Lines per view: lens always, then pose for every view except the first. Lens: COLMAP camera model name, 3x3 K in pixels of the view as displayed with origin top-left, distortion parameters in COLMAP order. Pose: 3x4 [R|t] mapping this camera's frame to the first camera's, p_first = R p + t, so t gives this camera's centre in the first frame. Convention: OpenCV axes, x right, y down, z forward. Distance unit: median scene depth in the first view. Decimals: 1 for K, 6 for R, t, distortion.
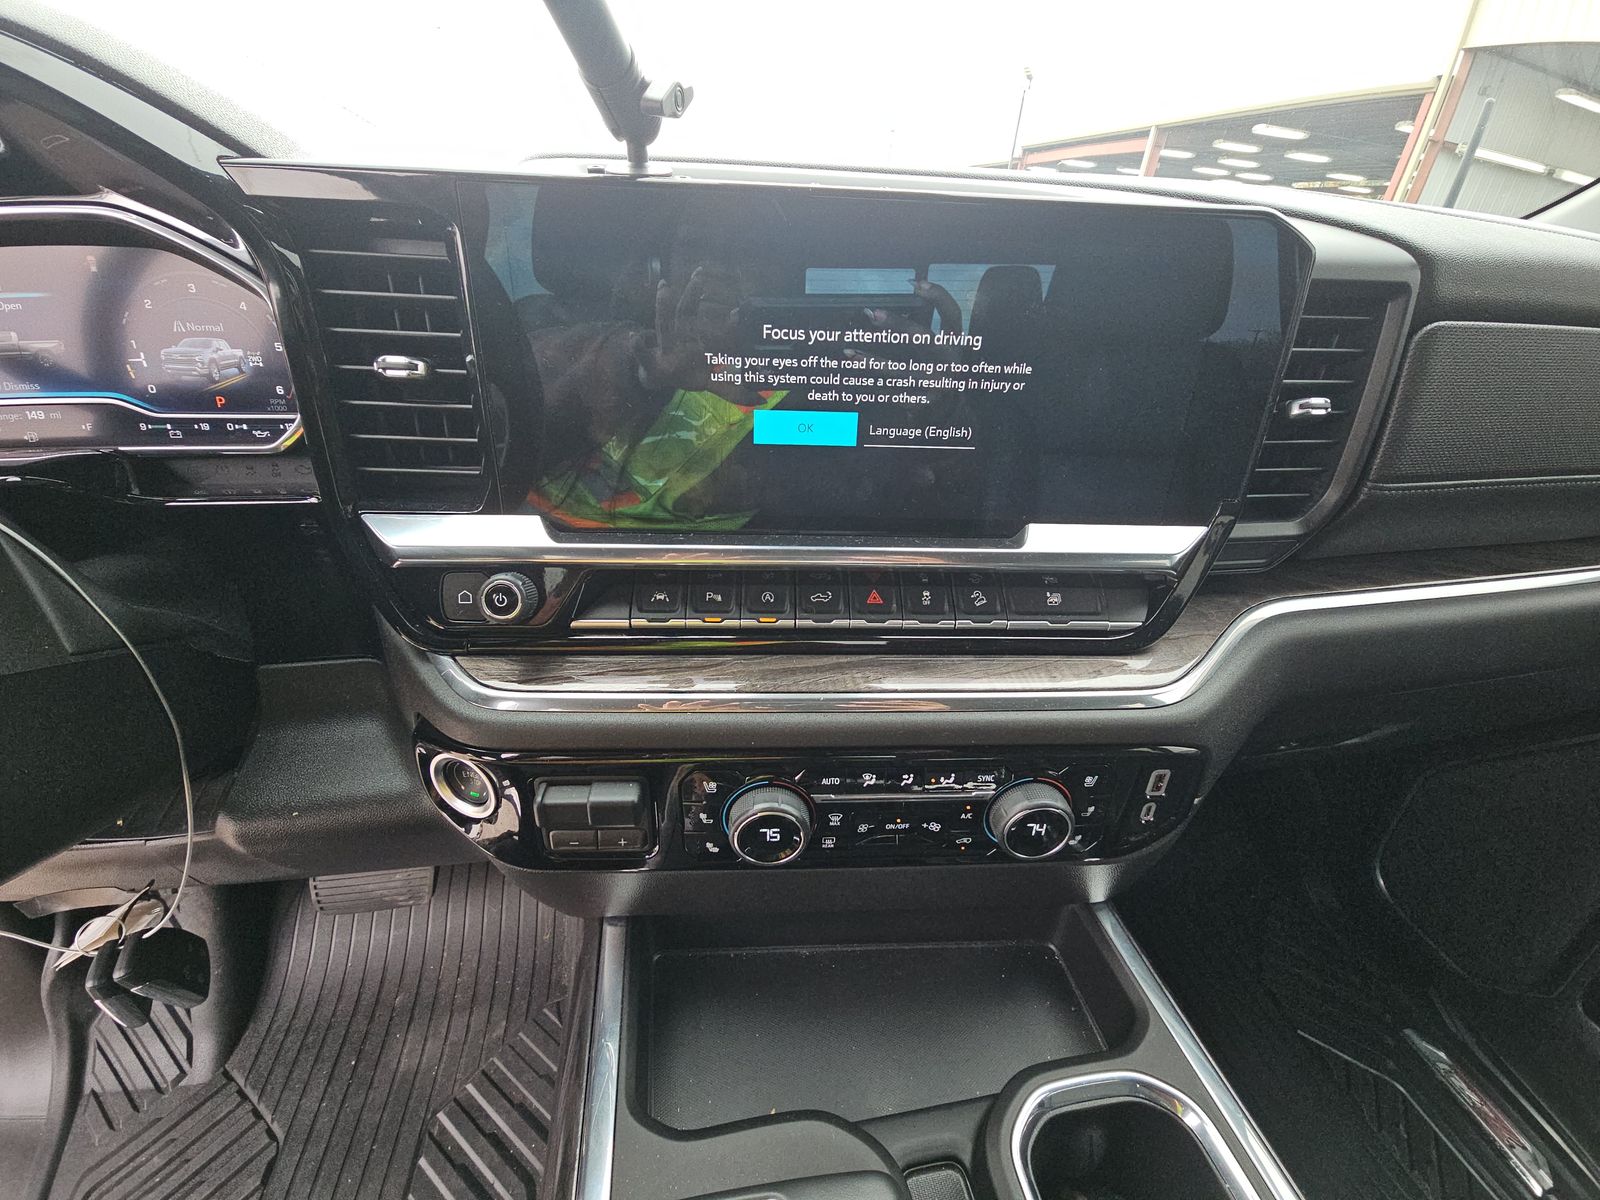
lens RADIAL K [[636.4, 0, 800.0], [0, 636.4, 600.0], [0, 0, 1]] dist [0.021679, -0.016423]
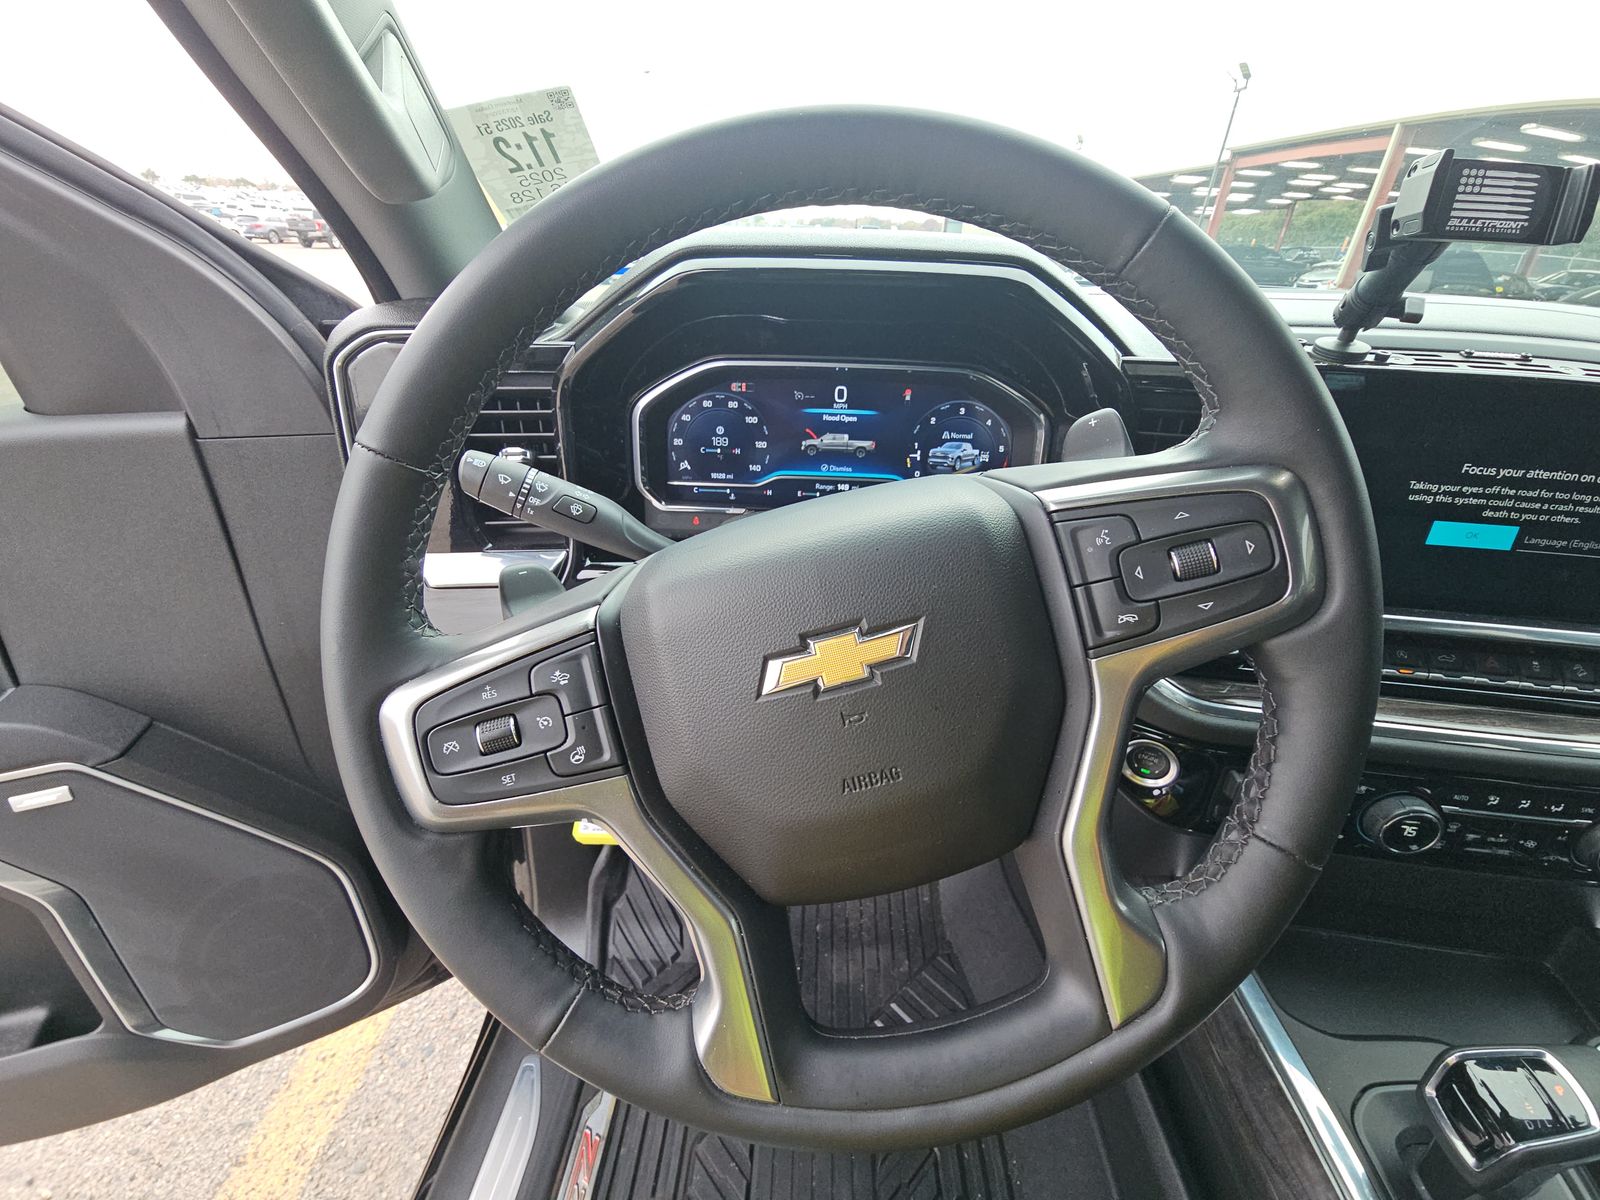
lens RADIAL K [[647.0, 0, 807.7], [0, 647.0, 609.7], [0, 0, 1]] dist [0.022372, -0.015147]
pose [[0.976534, 0.086438, -0.197253, -1.087676], [-0.087921, 0.996127, 0.001241, 0.010346], [0.196597, 0.016131, 0.980352, -0.634932]]
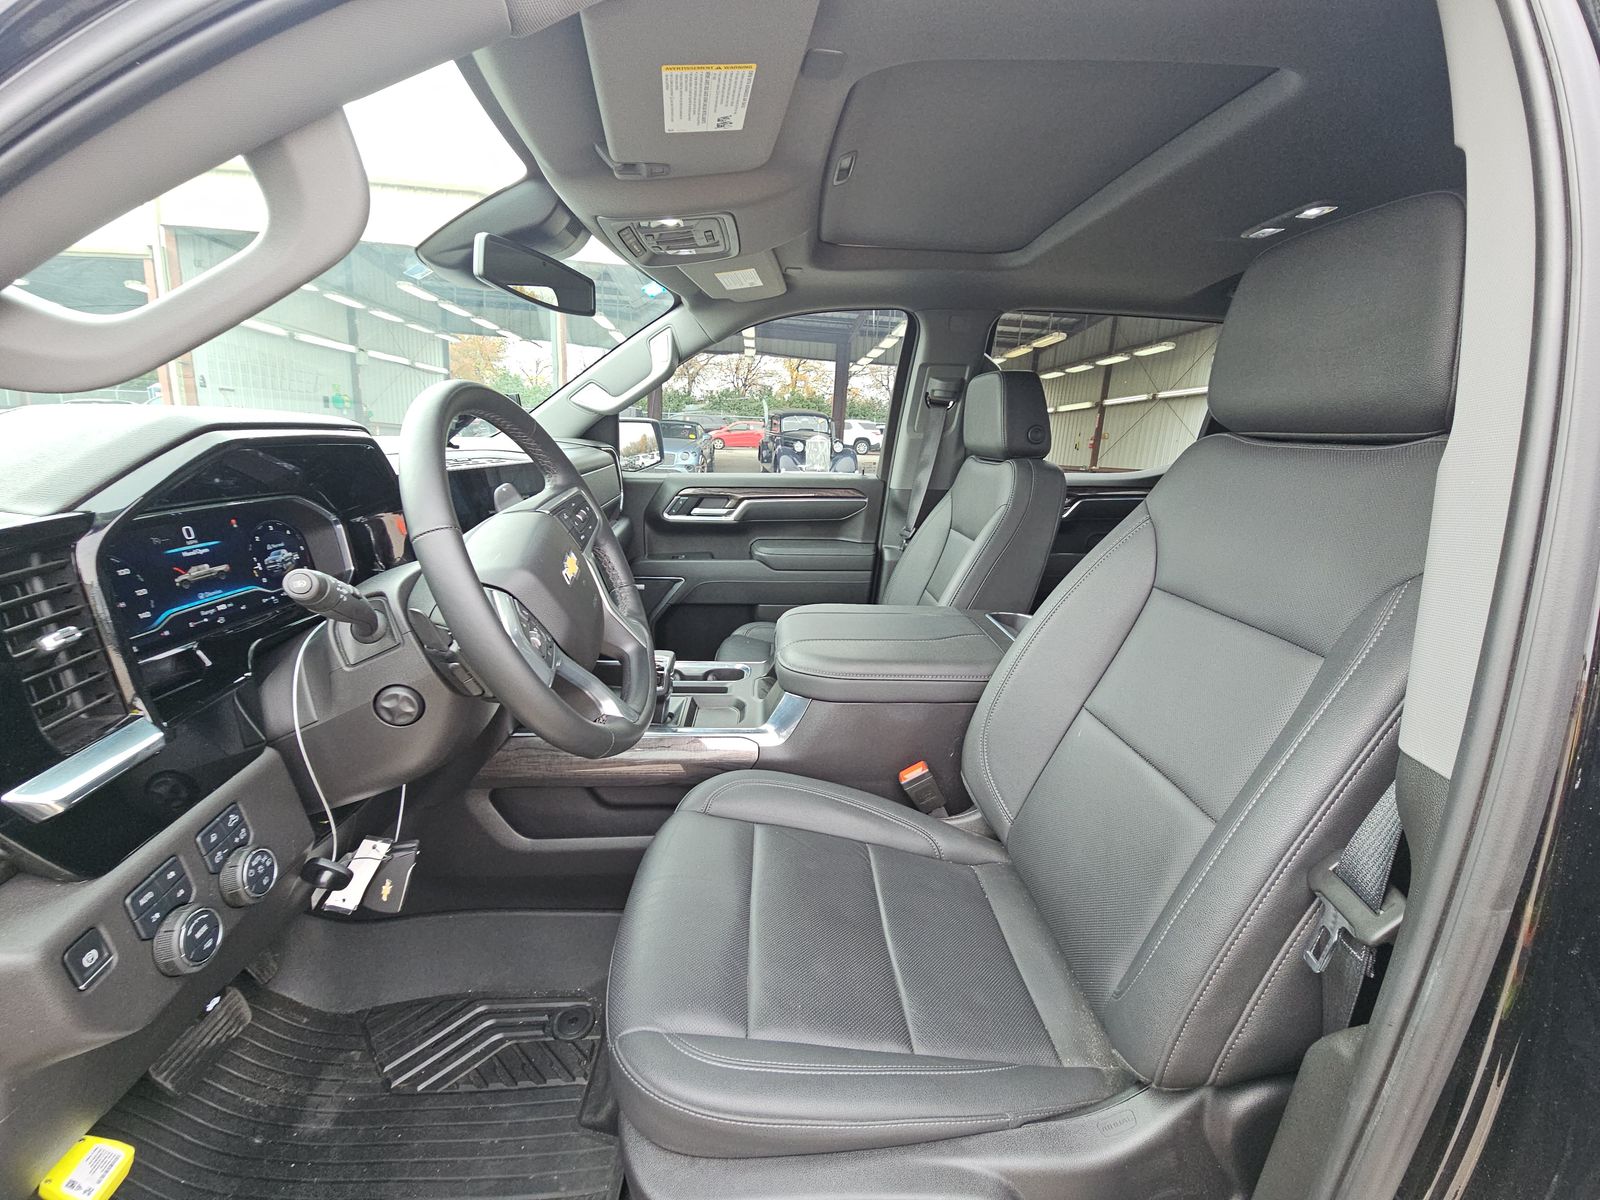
lens RADIAL K [[647.0, 0, 807.7], [0, 647.0, 609.7], [0, 0, 1]] dist [0.022372, -0.015147]
pose [[0.127334, -0.299086, 0.945692, -3.121885], [0.458661, 0.863143, 0.211222, 0.092156], [-0.879441, 0.406857, 0.247087, -1.023531]]
